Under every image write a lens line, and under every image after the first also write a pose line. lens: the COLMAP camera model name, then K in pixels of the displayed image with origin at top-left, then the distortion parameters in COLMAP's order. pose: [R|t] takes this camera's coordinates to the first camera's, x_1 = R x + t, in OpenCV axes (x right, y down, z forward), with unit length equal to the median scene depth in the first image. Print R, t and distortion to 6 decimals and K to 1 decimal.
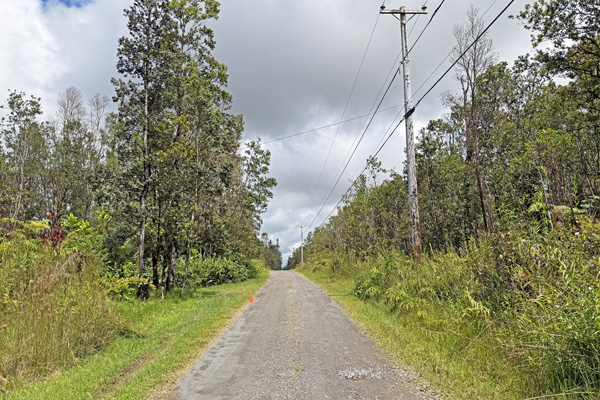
lens RADIAL K [[406.4, 0, 299.4], [0, 406.4, 185.3], [0, 0, 1]] dist [-0.004471, -0.007255]
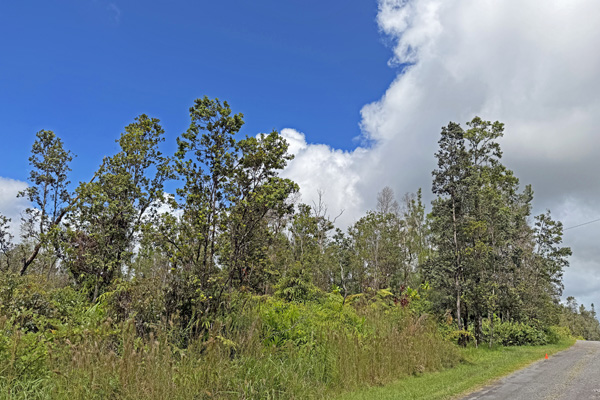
lens RADIAL K [[418.6, 0, 311.4], [0, 418.6, 223.8], [0, 0, 1]] dist [0.005147, 0.002731]
pose [[0.801812, -0.079715, -0.592236, 0.060623], [0.051775, 0.996603, -0.064046, -0.052803], [0.595330, 0.020690, 0.803215, -0.301034]]
